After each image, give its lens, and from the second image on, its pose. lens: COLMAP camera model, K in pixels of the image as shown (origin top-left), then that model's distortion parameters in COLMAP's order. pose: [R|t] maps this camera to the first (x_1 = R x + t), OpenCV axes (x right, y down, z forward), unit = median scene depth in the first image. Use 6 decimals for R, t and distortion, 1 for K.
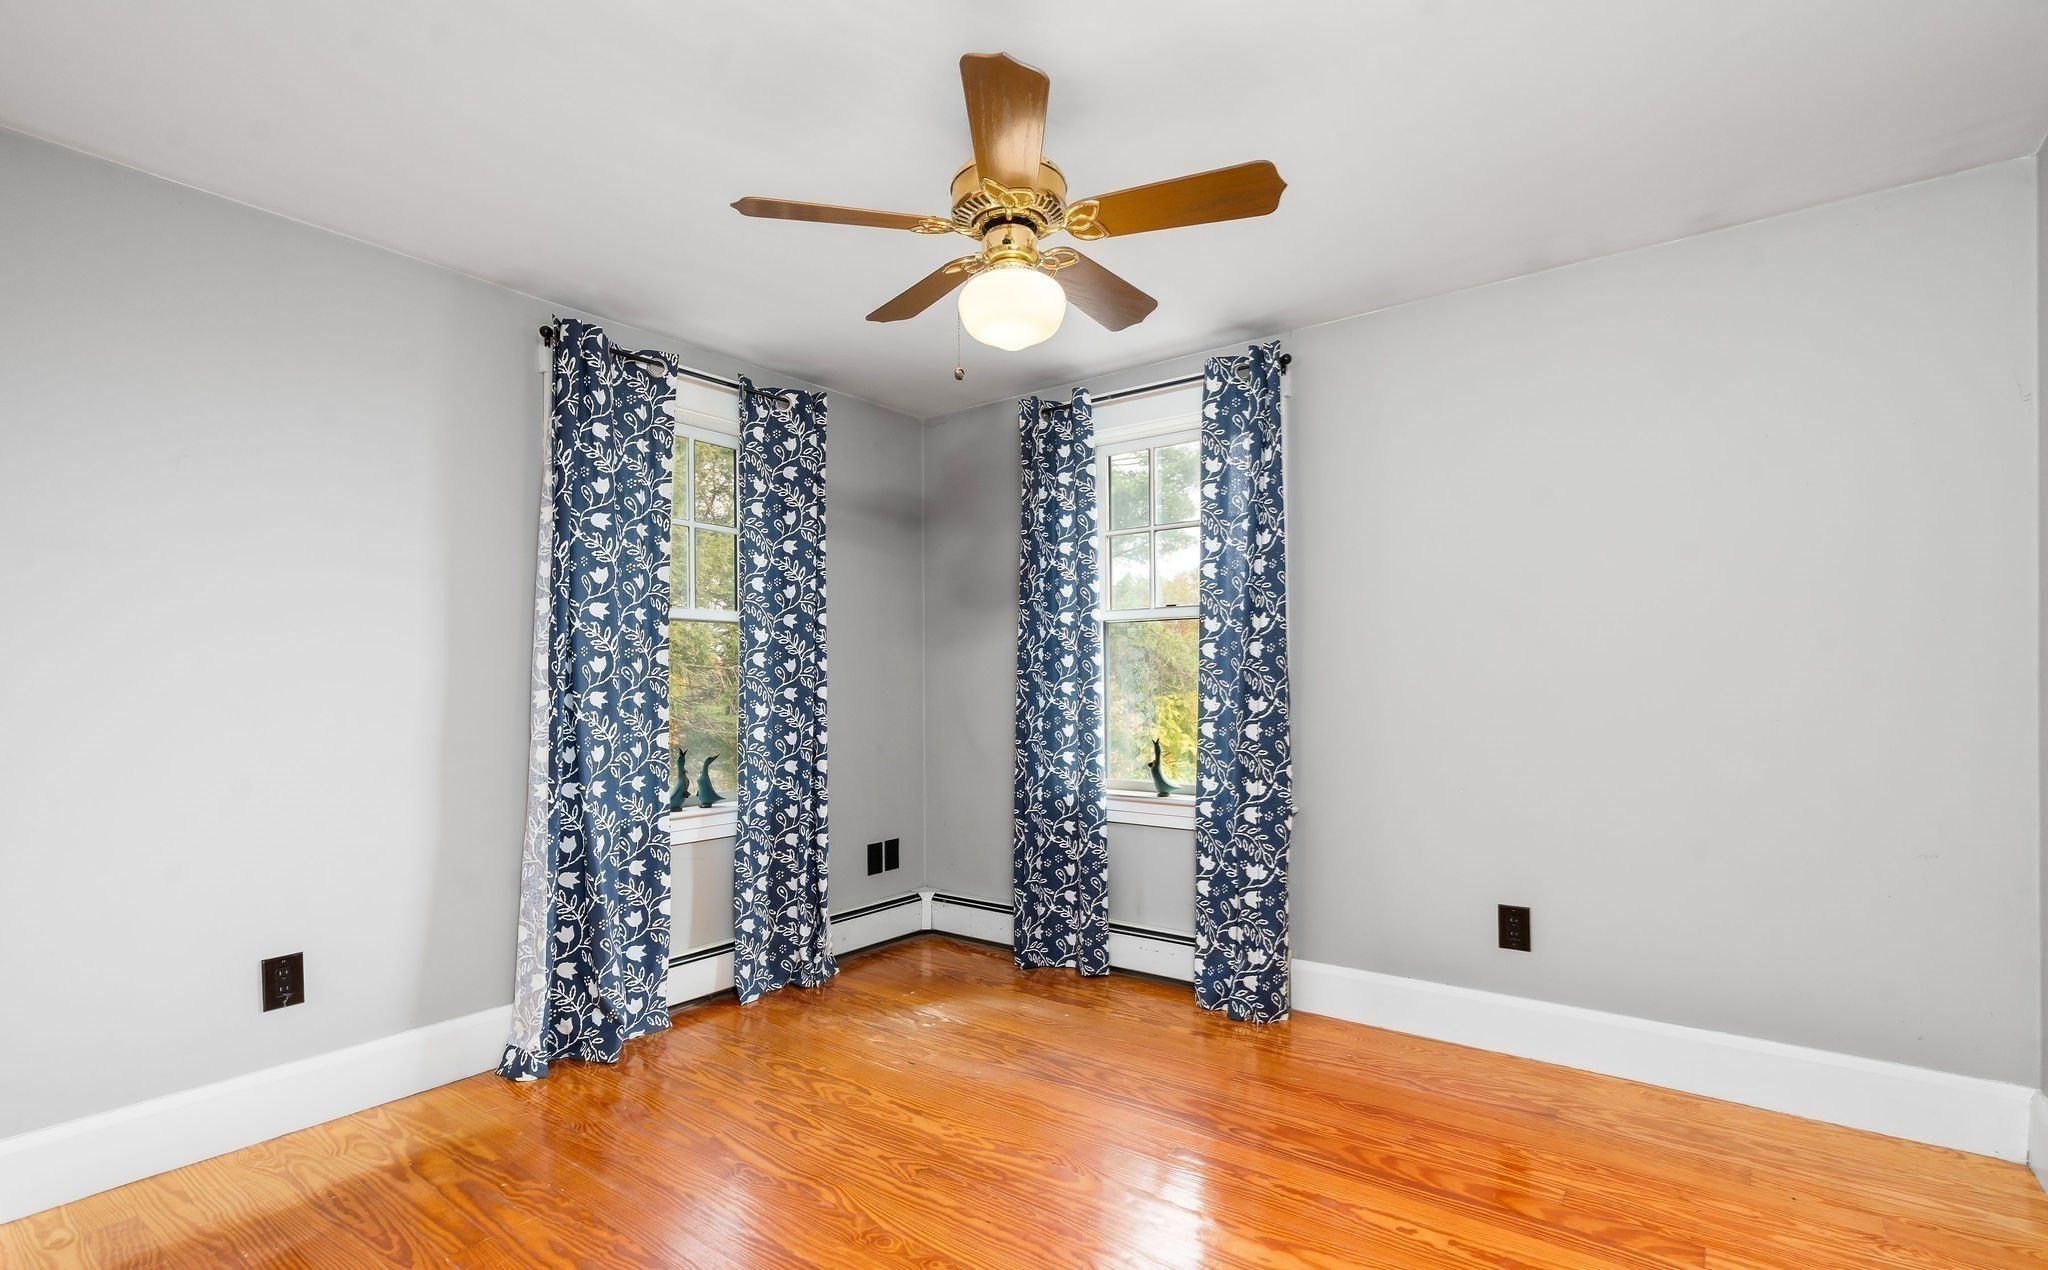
lens RADIAL K [[950.6, 0, 1024.0], [0, 950.6, 644.4], [0, 0, 1]] dist [-0.001112, 0.000055]
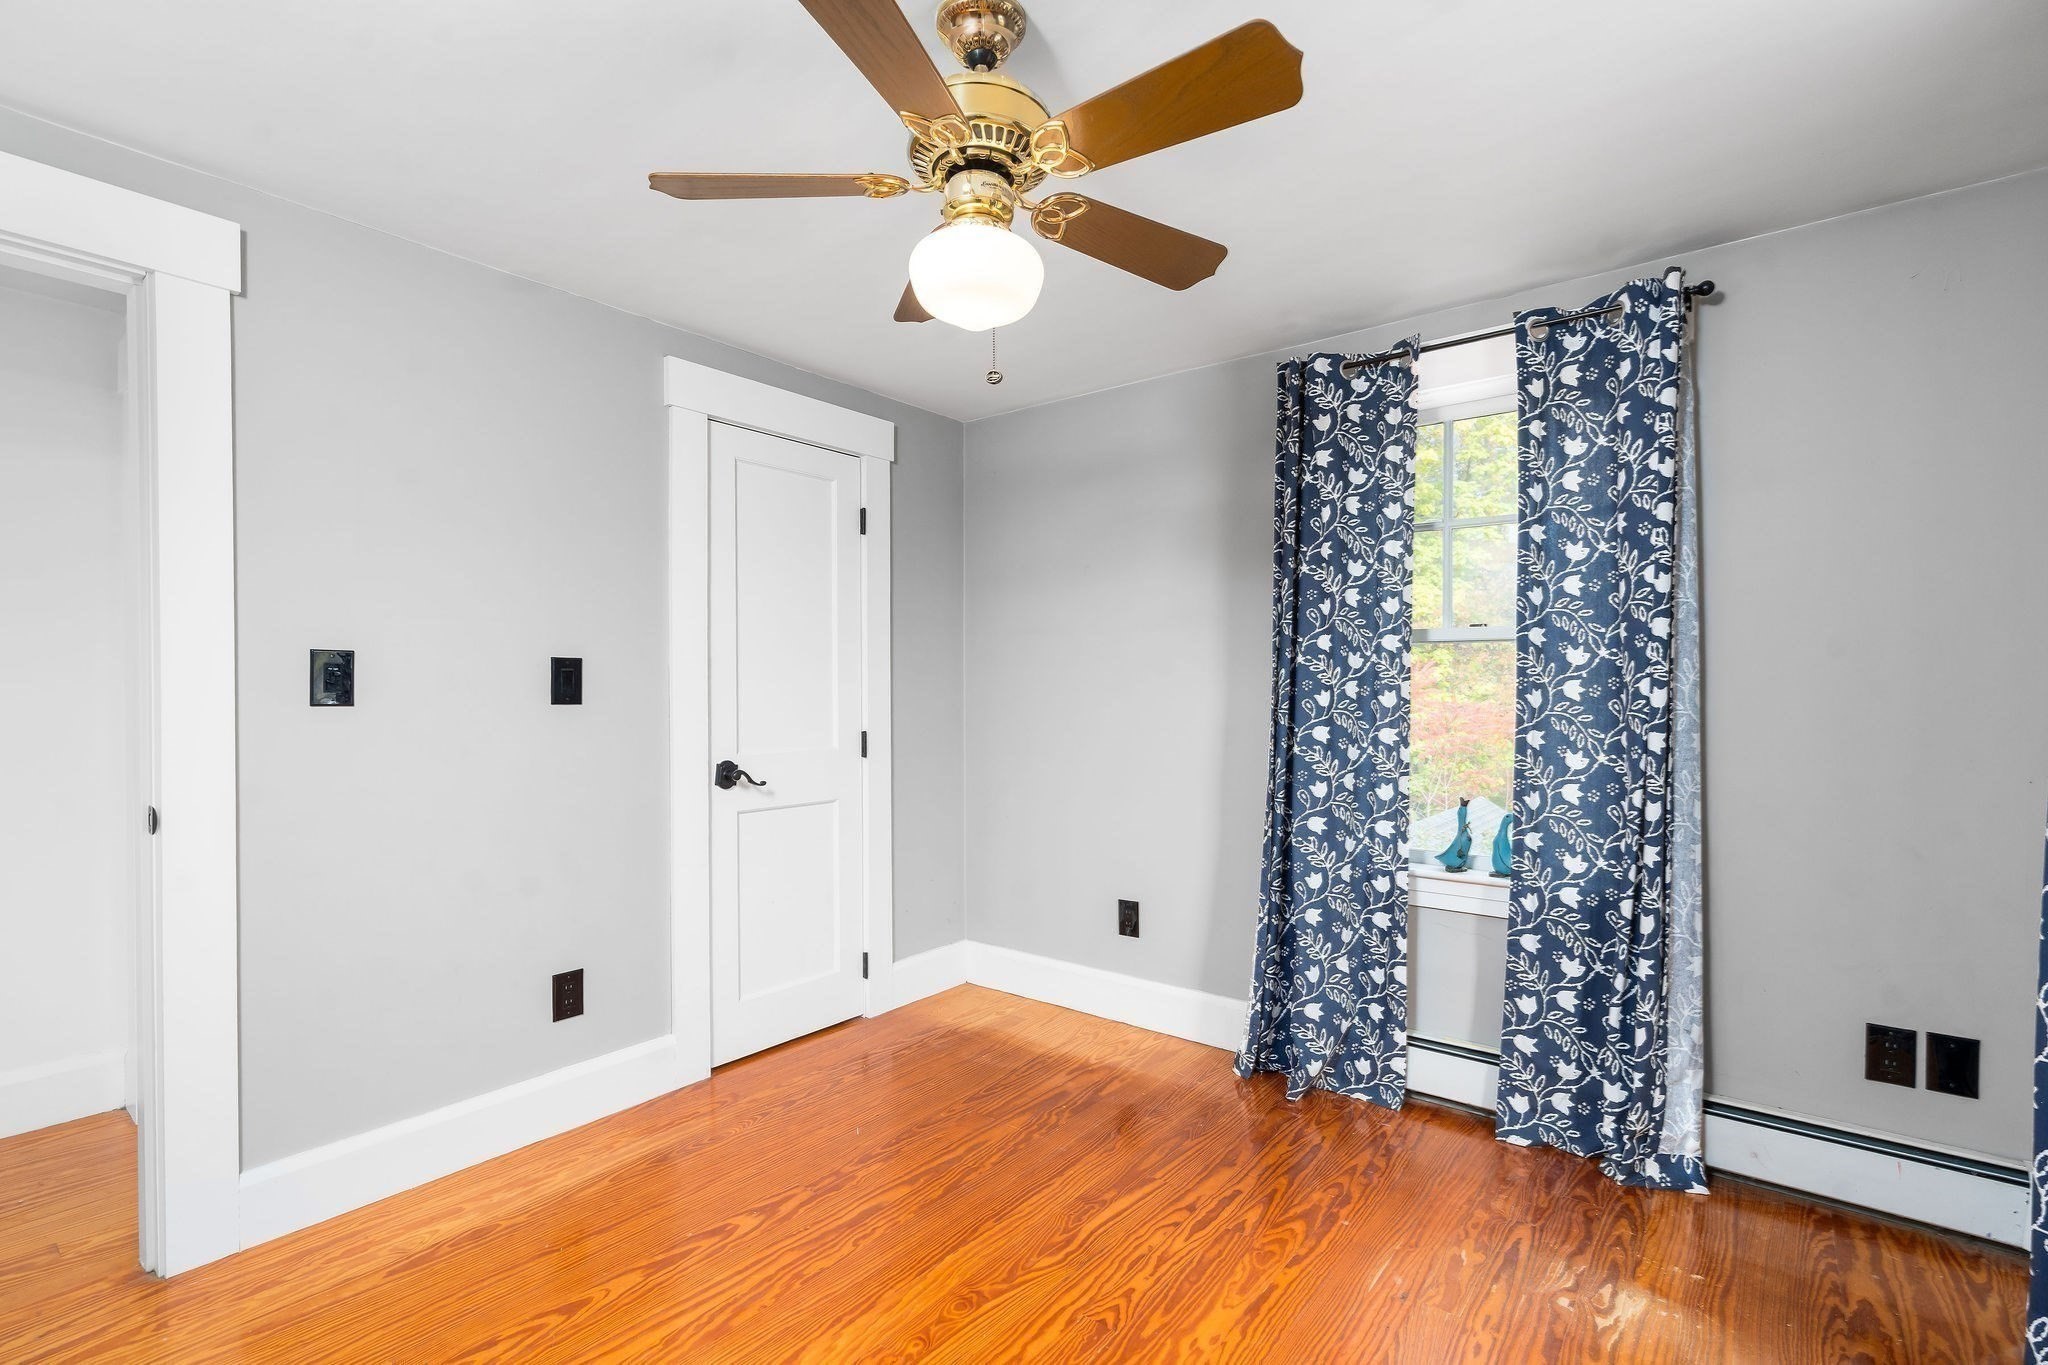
lens RADIAL K [[939.3, 0, 1023.1], [0, 939.3, 681.2], [0, 0, 1]] dist [-0.001405, 0.000014]
pose [[-0.027037, -0.004594, -0.999624, 0.488235], [0.037329, 0.999287, -0.005602, -0.002740], [0.998937, -0.037466, -0.026846, 0.665349]]
